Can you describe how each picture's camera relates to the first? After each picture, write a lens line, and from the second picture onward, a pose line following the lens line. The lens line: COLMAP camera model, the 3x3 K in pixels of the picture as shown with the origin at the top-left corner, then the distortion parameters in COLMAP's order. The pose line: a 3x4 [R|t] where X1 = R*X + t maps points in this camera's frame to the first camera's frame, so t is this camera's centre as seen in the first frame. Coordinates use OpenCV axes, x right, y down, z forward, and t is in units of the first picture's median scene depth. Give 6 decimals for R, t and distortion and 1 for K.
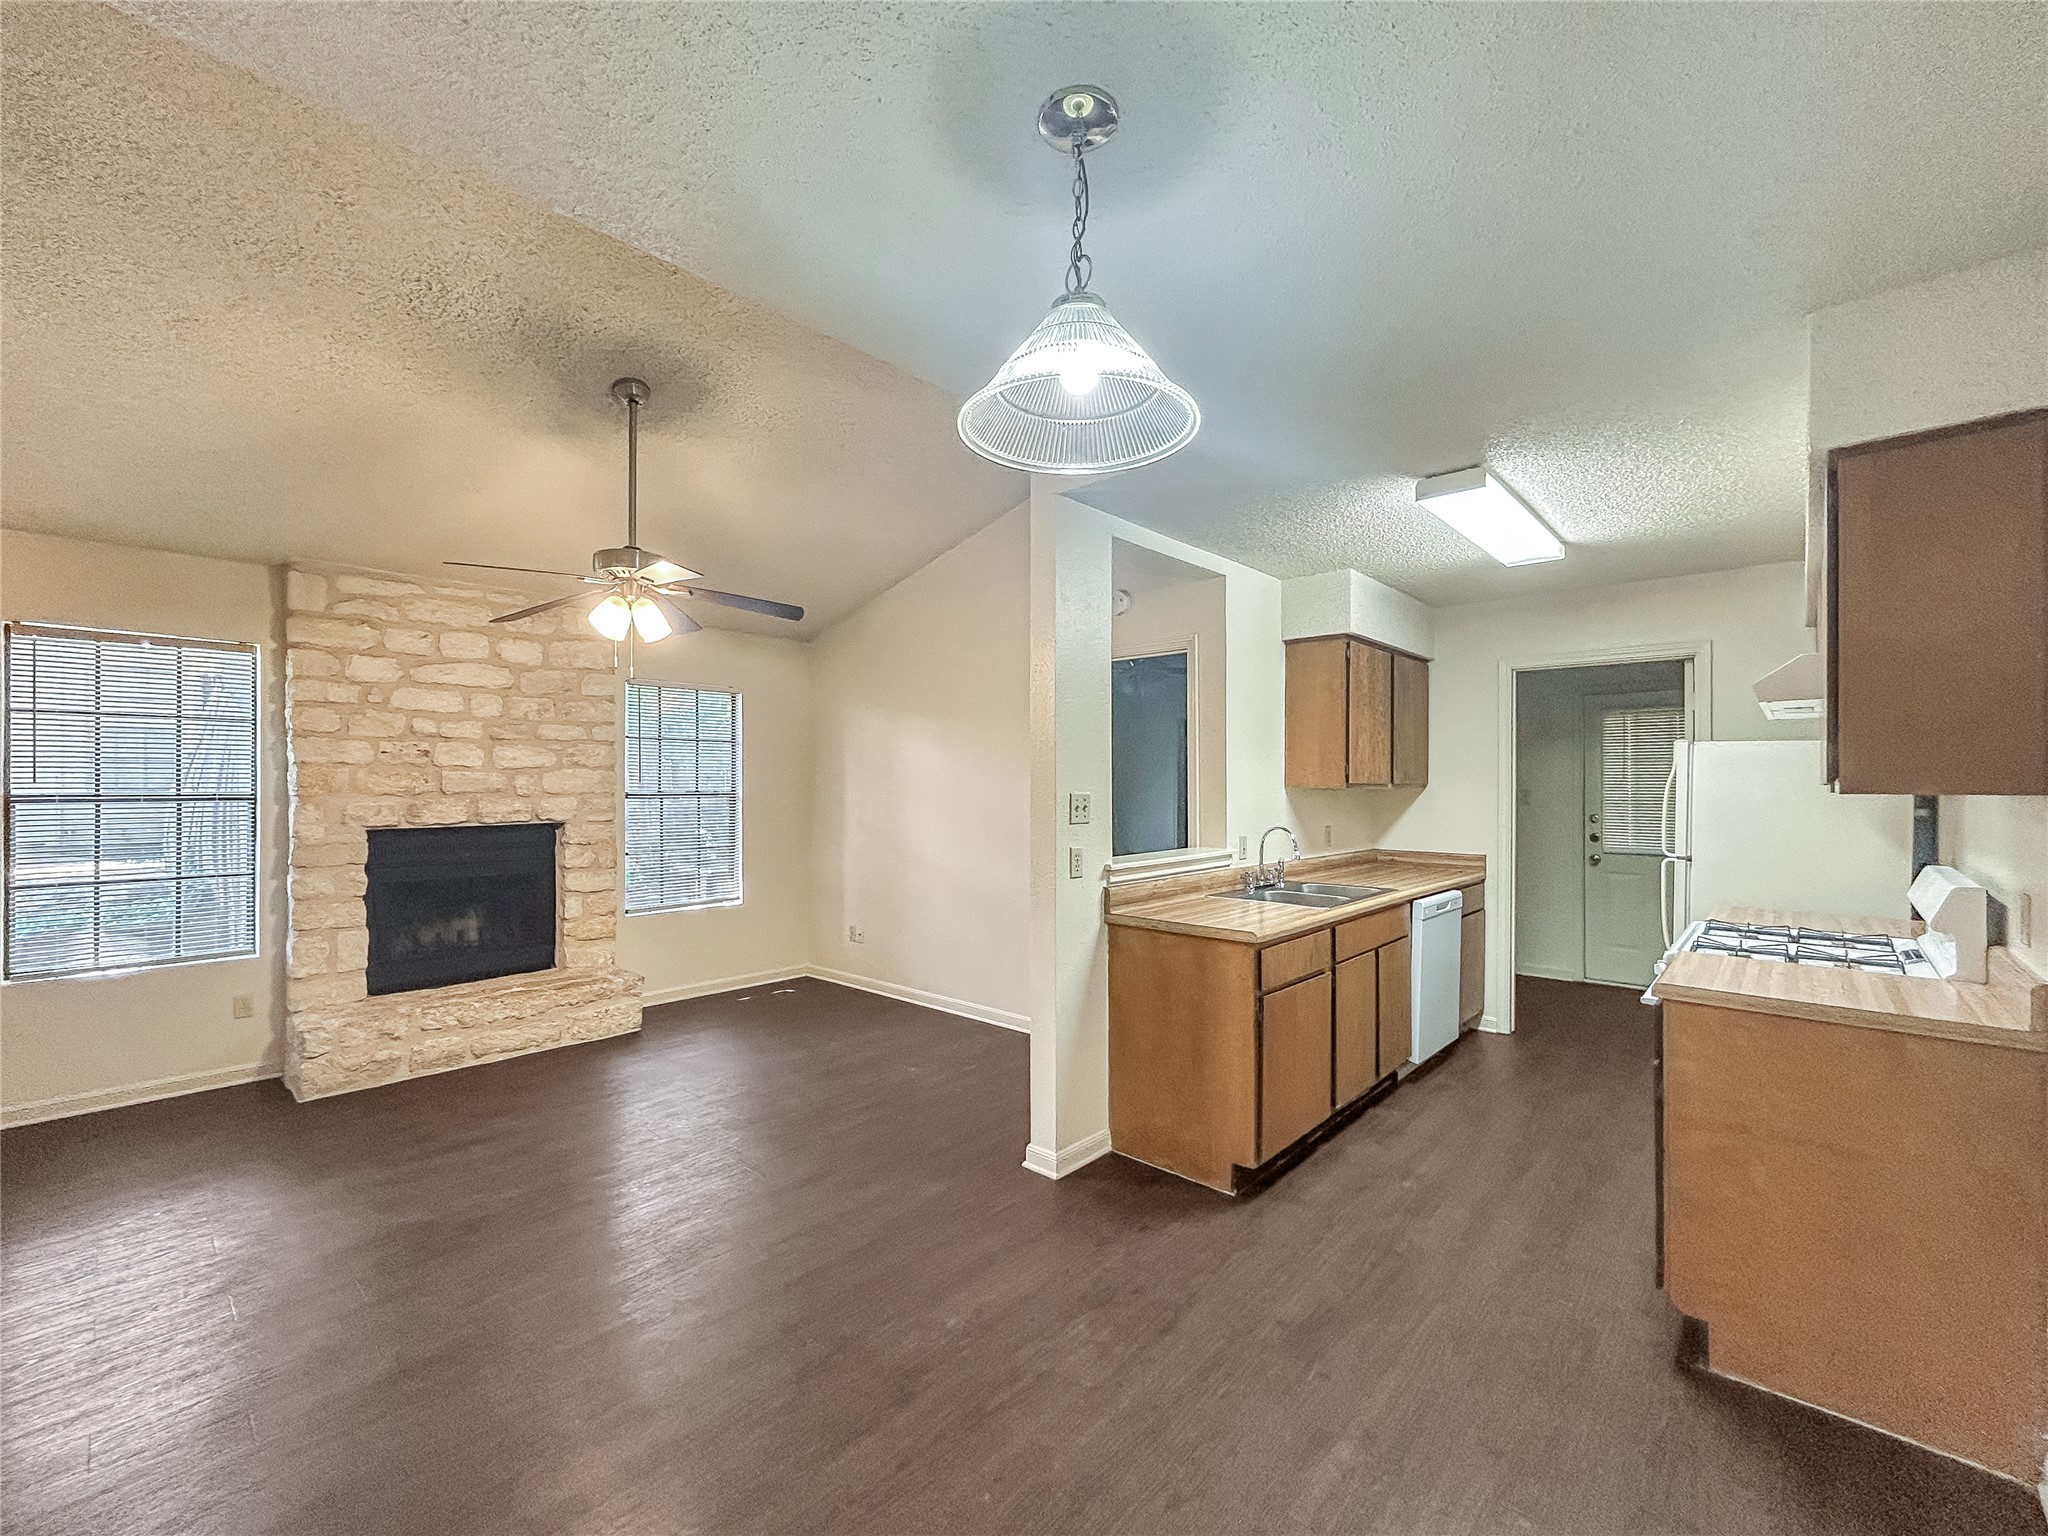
lens RADIAL K [[856.2, 0, 1039.7], [0, 856.2, 778.3], [0, 0, 1]] dist [-0.002629, 0.001274]
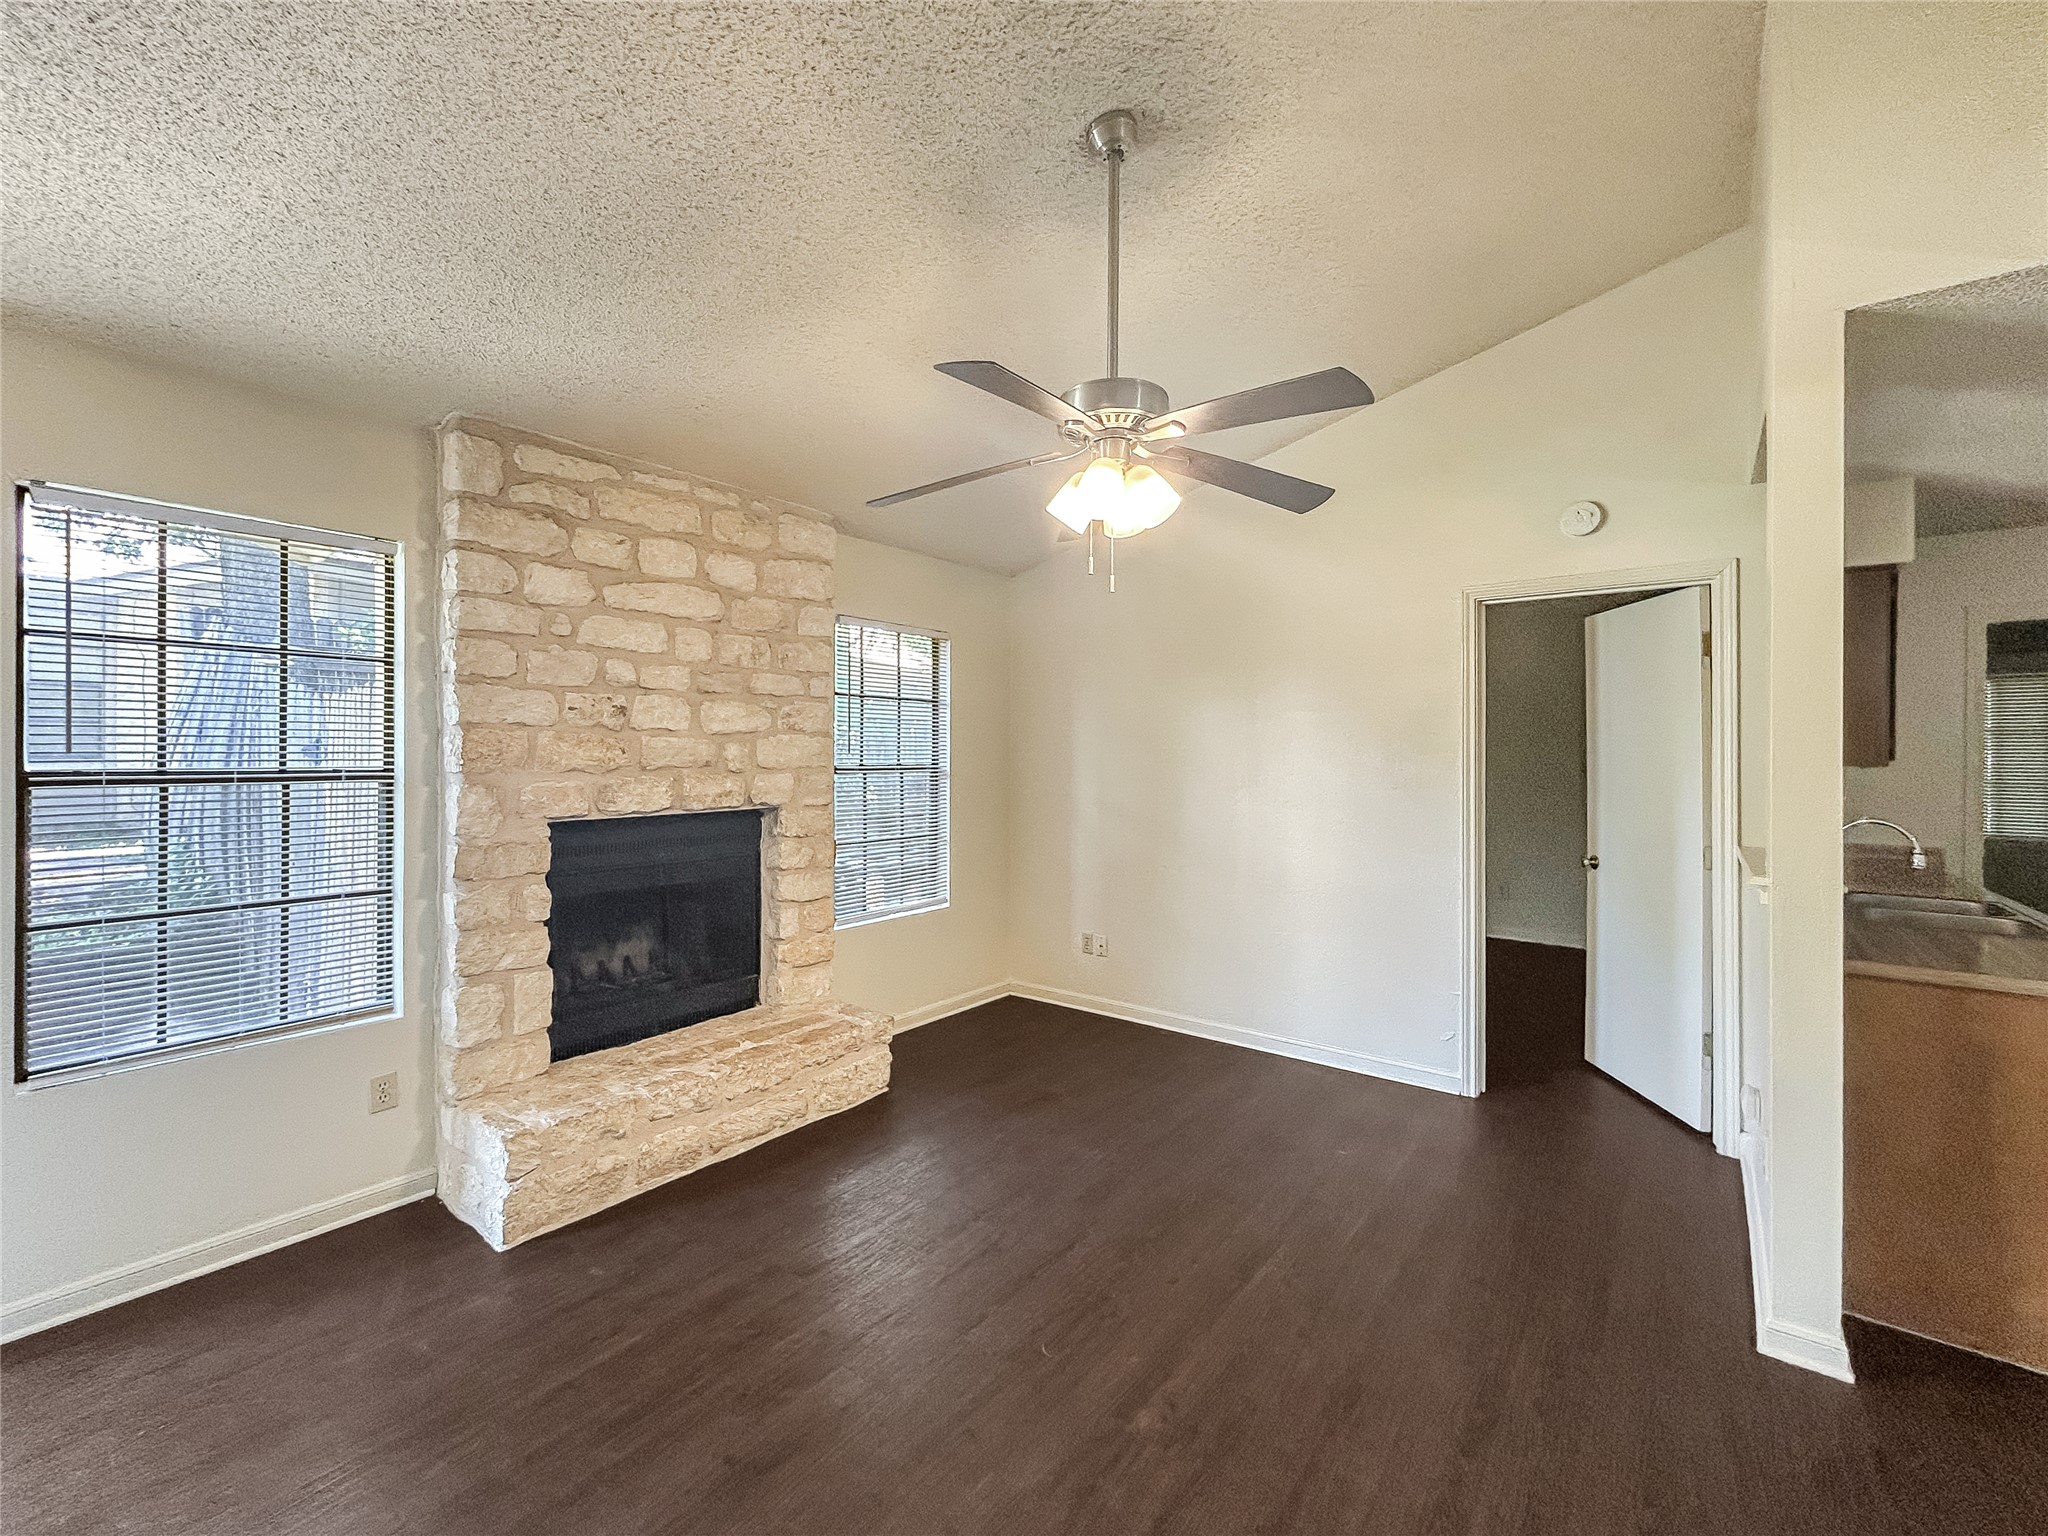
lens RADIAL K [[856.2, 0, 1026.7], [0, 856.2, 753.8], [0, 0, 1]] dist [-0.002629, 0.001274]
pose [[0.997324, 0.003247, 0.073030, -0.443310], [-0.003807, 0.999964, 0.007528, -0.000806], [-0.073003, -0.007786, 0.997301, 0.284979]]
